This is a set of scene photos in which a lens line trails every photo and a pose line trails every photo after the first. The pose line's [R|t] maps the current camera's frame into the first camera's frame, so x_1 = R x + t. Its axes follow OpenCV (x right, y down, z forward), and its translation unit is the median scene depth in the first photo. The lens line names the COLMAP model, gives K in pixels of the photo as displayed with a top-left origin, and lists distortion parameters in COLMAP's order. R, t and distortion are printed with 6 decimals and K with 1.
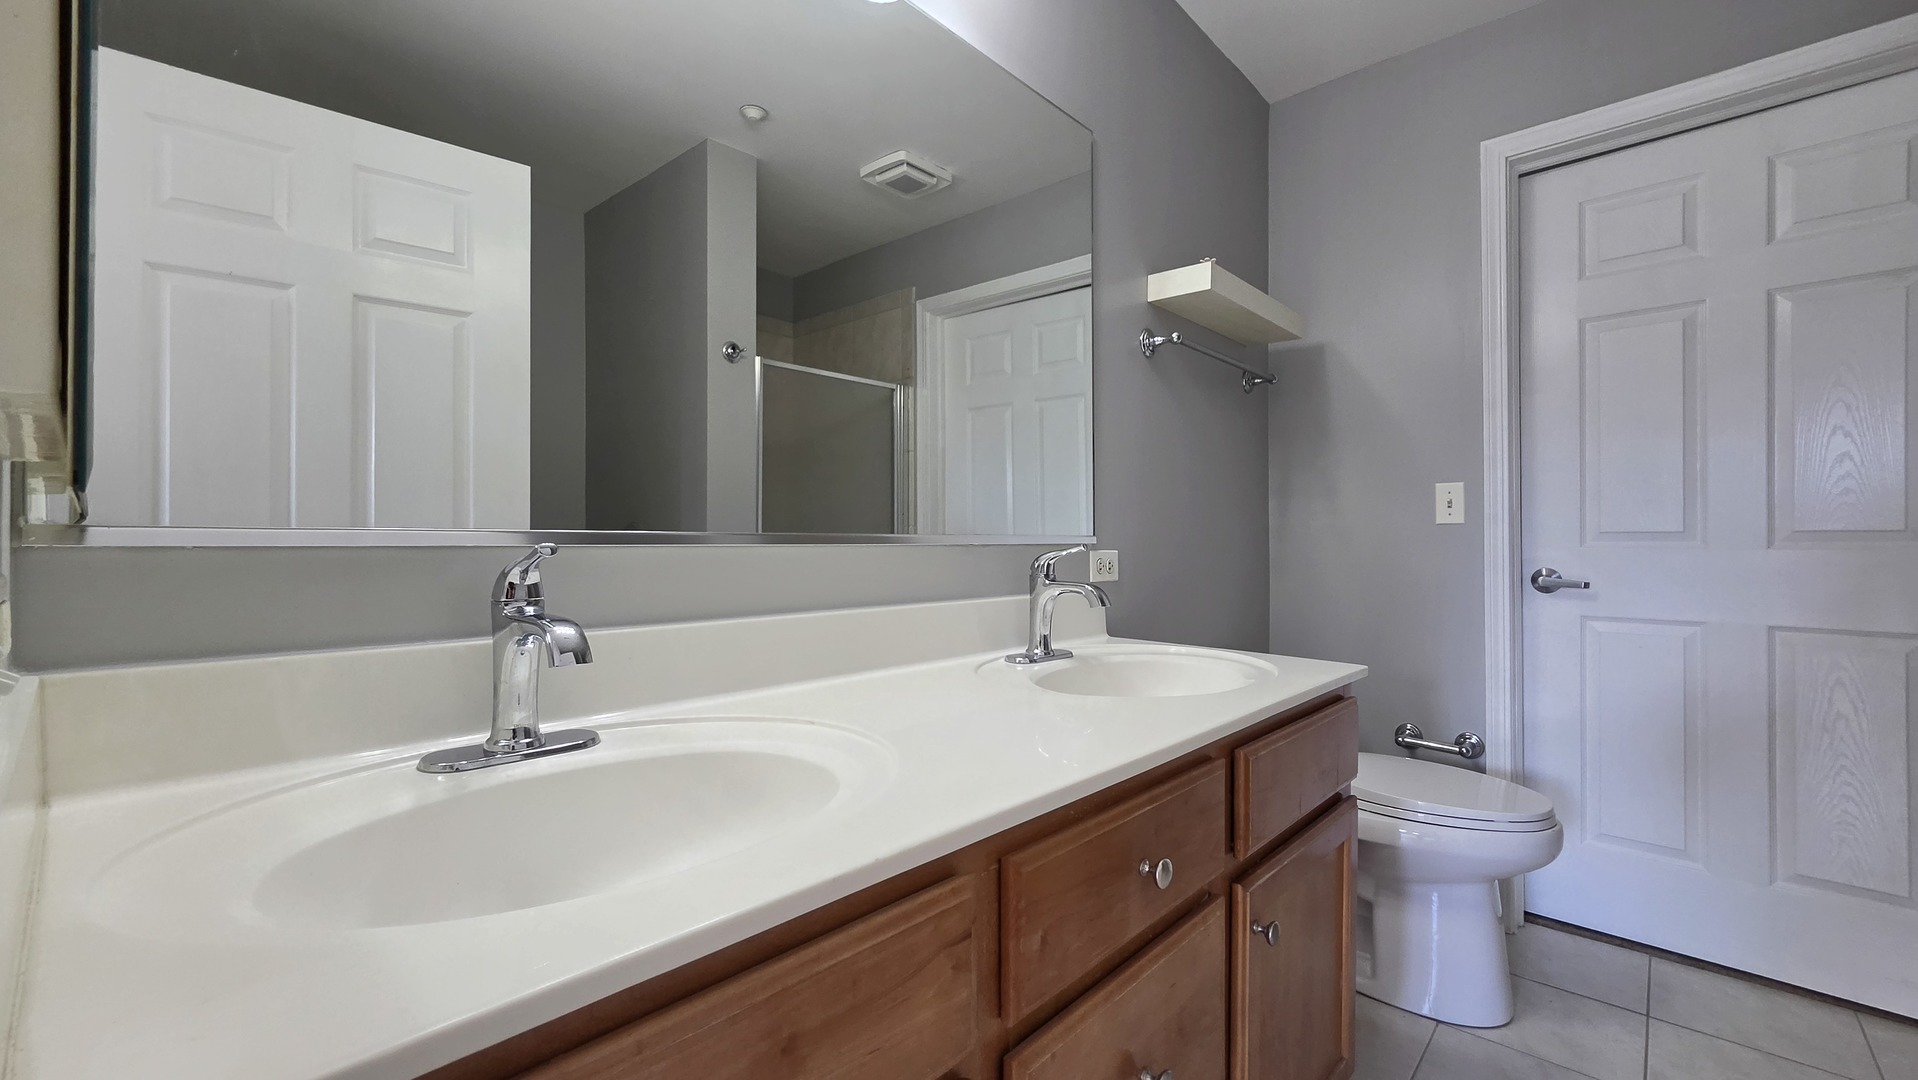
lens RADIAL K [[791.3, 0, 959.0], [0, 791.3, 540.0], [0, 0, 1]] dist [-0.001888, 0.000915]
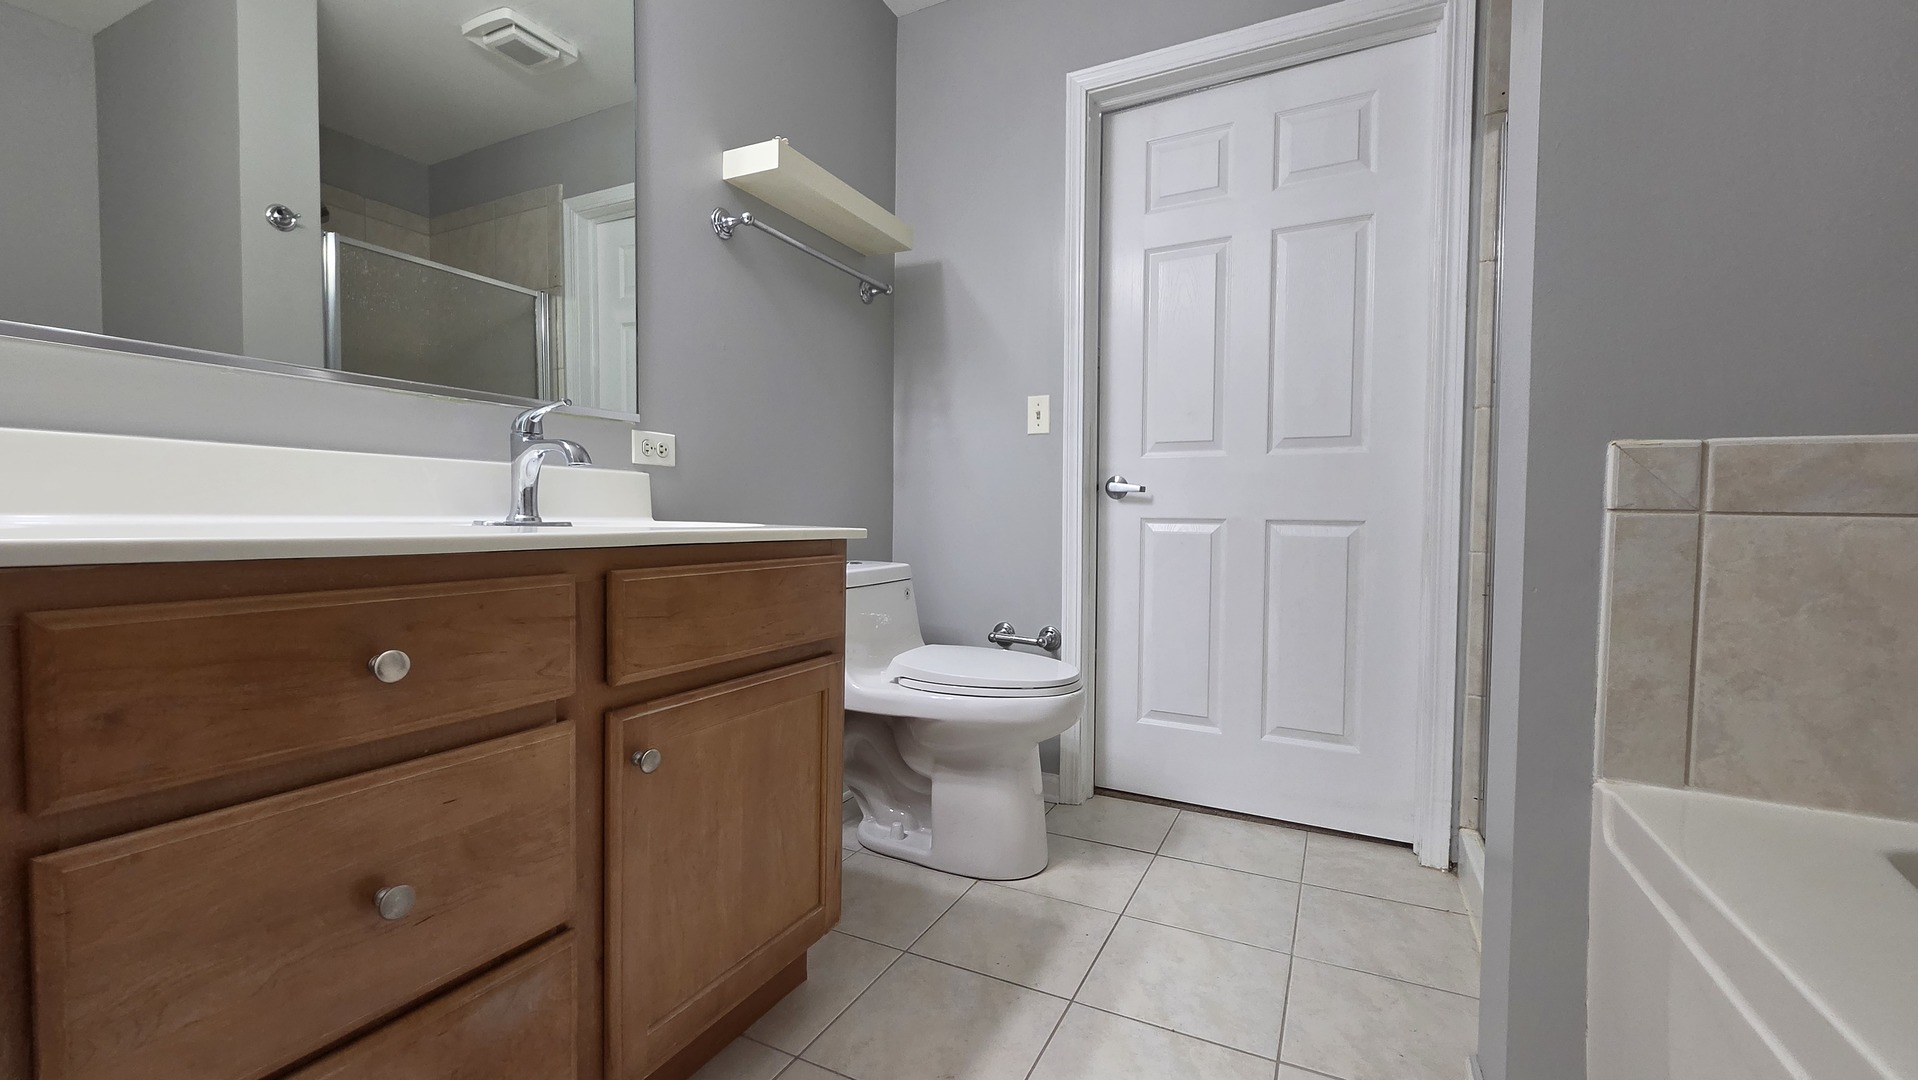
lens RADIAL K [[791.3, 0, 959.0], [0, 791.3, 540.0], [0, 0, 1]] dist [-0.001888, 0.000915]
pose [[0.963922, -0.001166, 0.266182, 0.235369], [-0.007936, 0.999420, 0.033115, 0.089780], [-0.266066, -0.034033, 0.963354, -0.008900]]
